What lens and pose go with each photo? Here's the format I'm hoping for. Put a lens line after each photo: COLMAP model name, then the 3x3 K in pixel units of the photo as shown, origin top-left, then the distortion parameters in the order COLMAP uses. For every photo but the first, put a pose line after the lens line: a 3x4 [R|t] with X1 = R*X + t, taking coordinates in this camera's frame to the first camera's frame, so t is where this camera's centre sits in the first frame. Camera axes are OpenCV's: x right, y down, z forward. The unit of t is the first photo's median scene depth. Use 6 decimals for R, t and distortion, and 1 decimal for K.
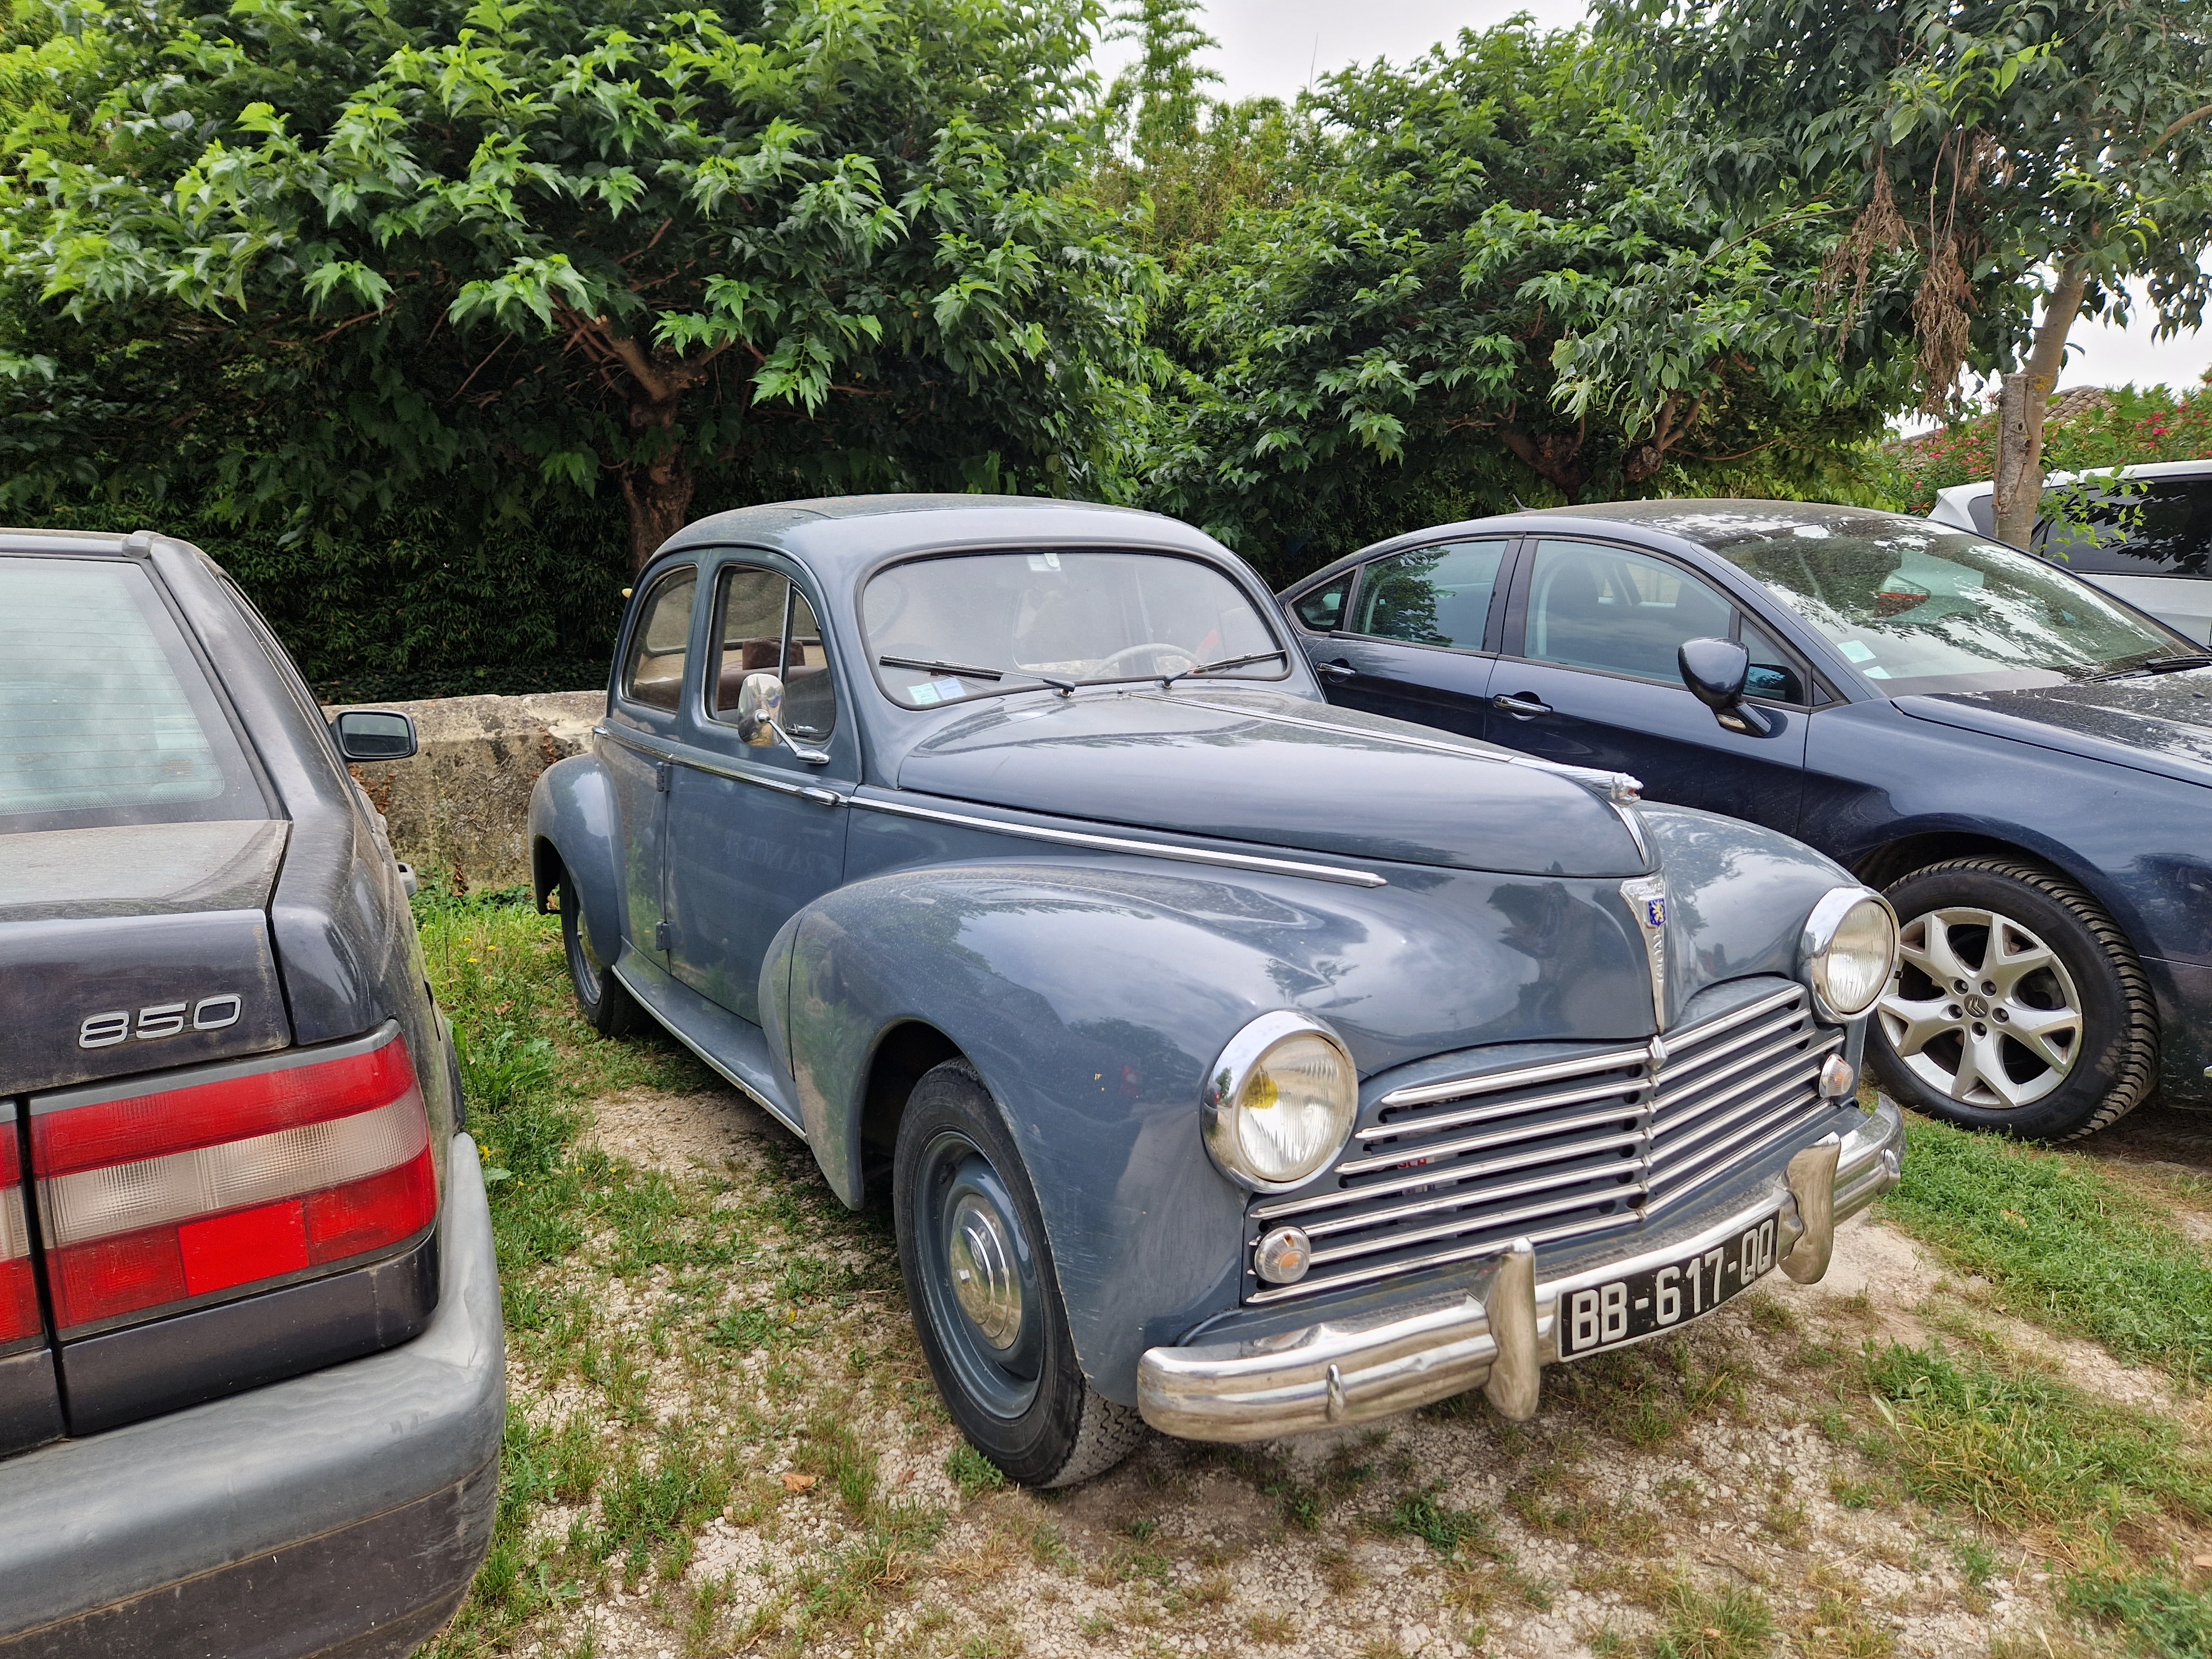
lens RADIAL K [[1481.3, 0, 1113.1], [0, 1481.3, 834.3], [0, 0, 1]] dist [0.009210, -0.009522]
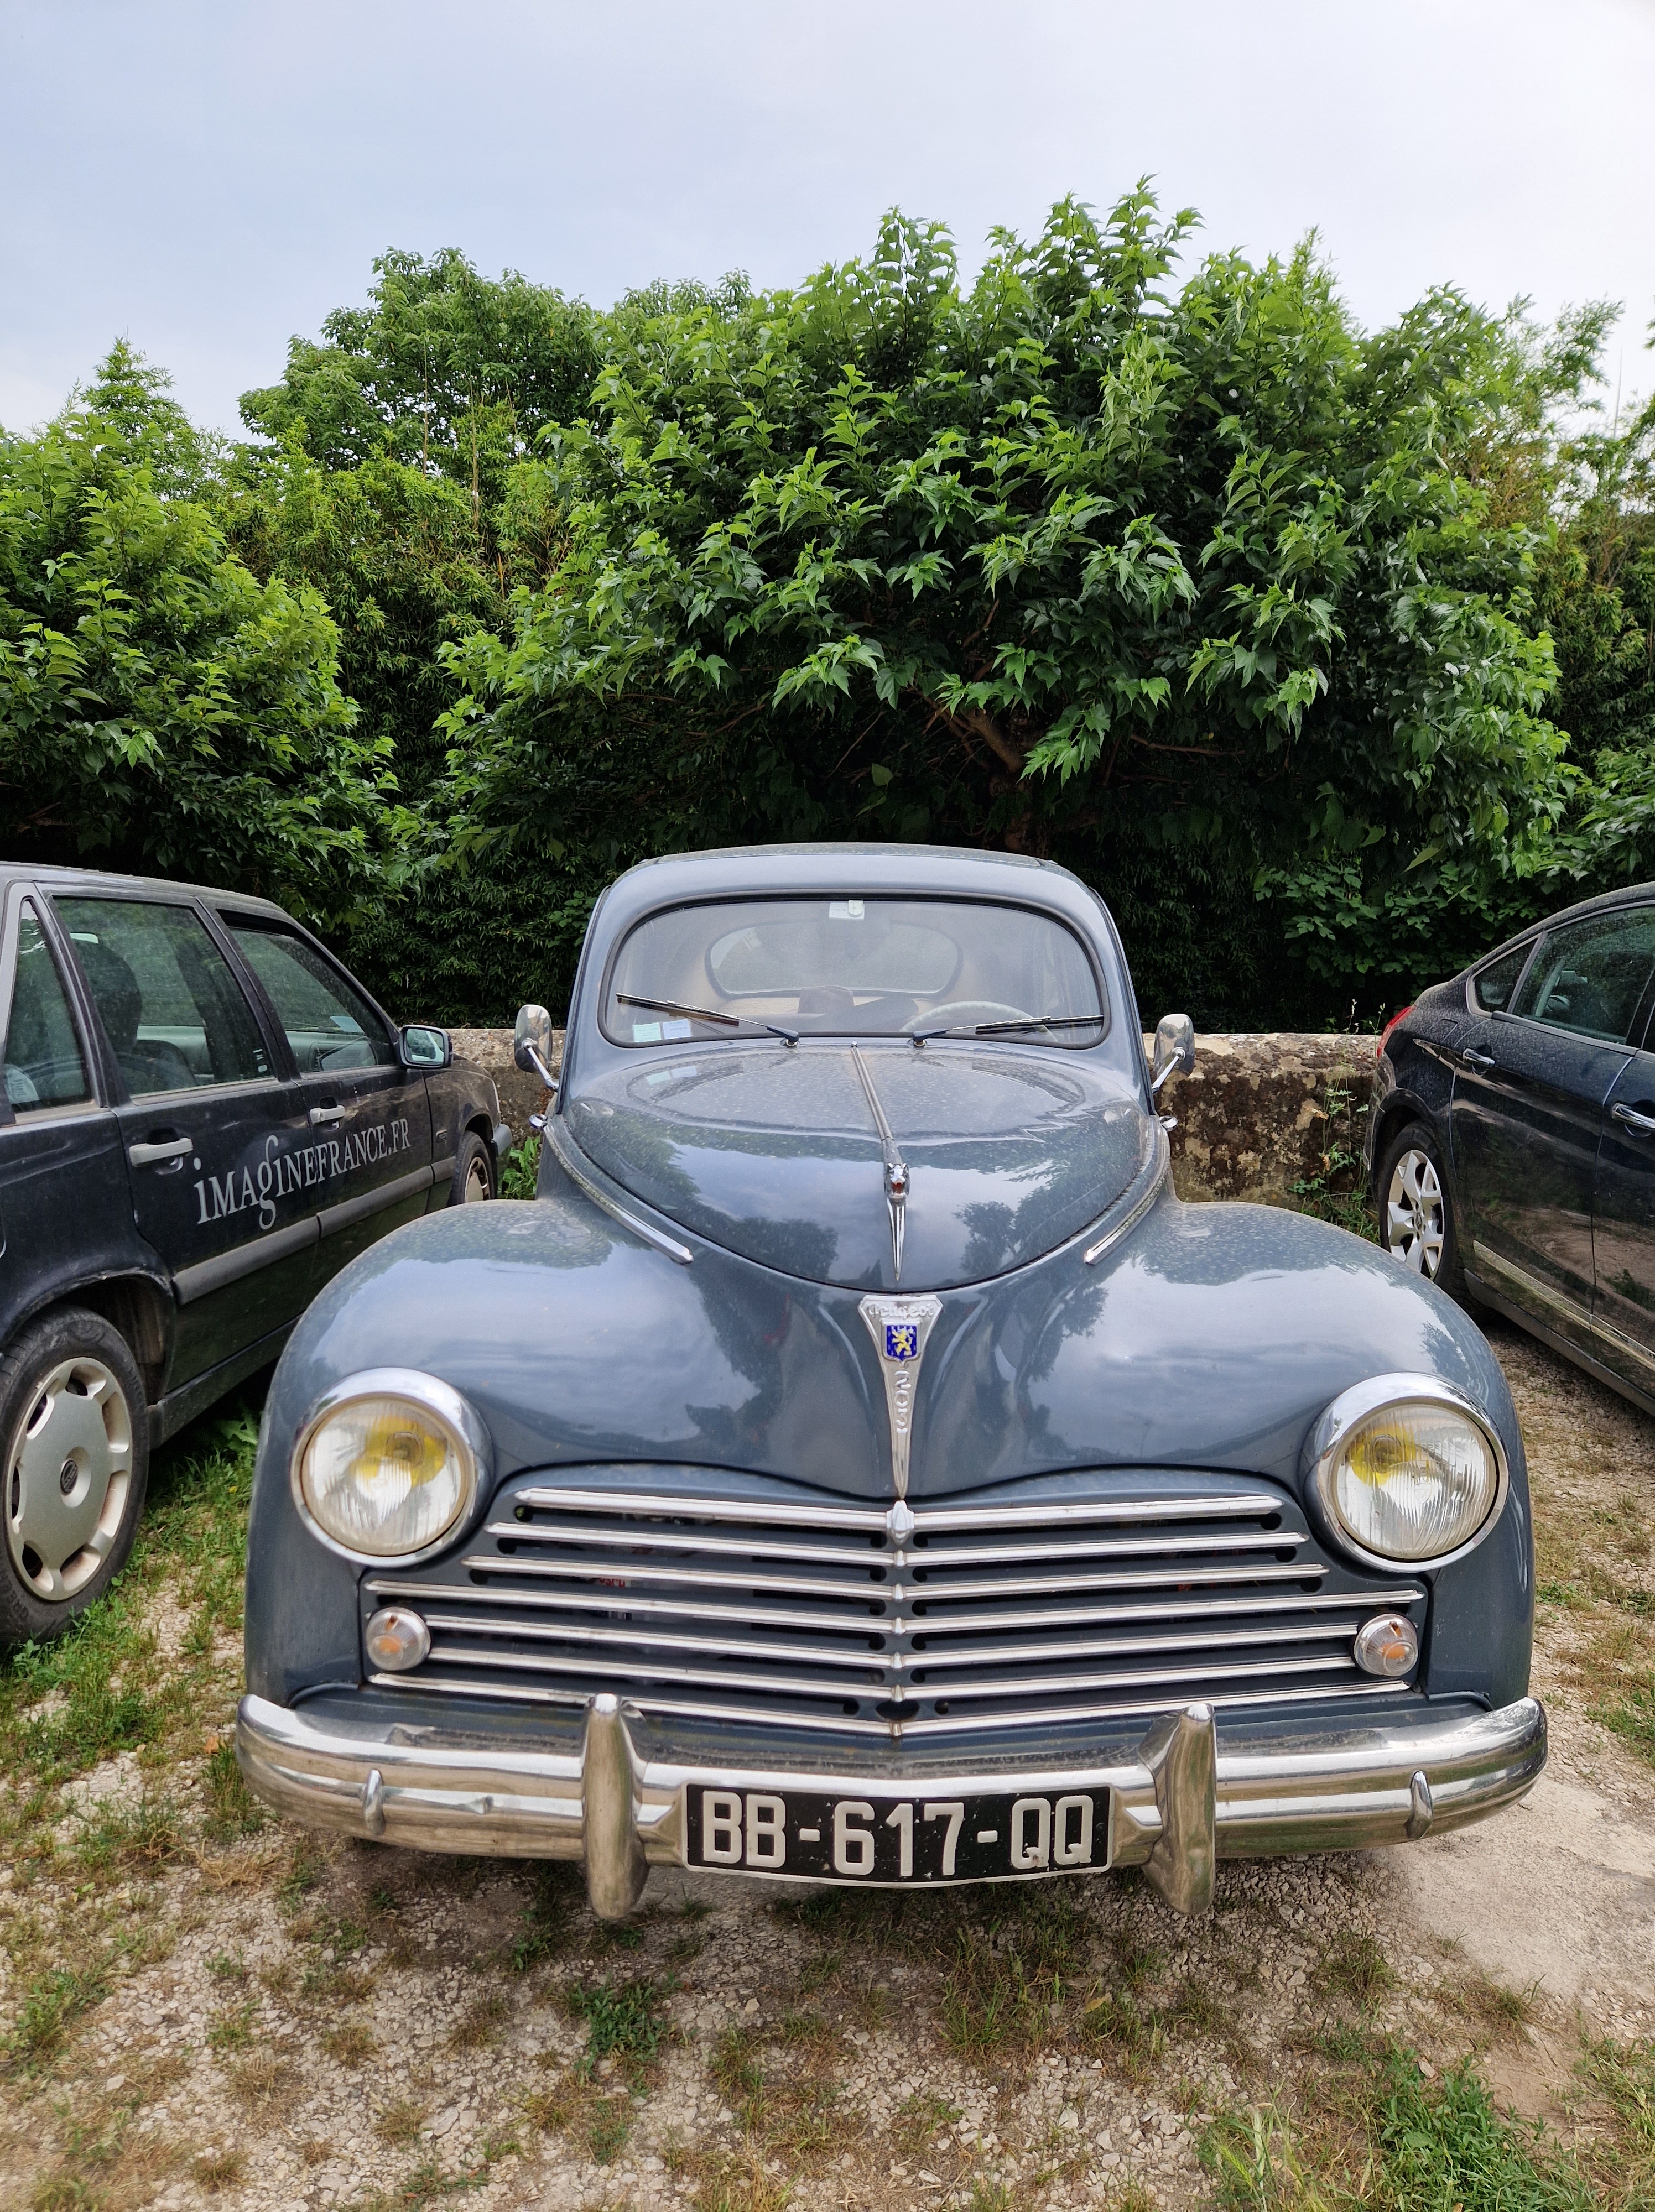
lens RADIAL K [[1481.5, 0, 832.5], [0, 1481.5, 1099.9], [0, 0, 1]] dist [0.009210, -0.009522]
pose [[0.851482, 0.085243, -0.517408, 0.696029], [-0.119719, 0.992241, -0.033546, -0.042205], [0.510534, 0.090507, 0.855081, 0.281680]]
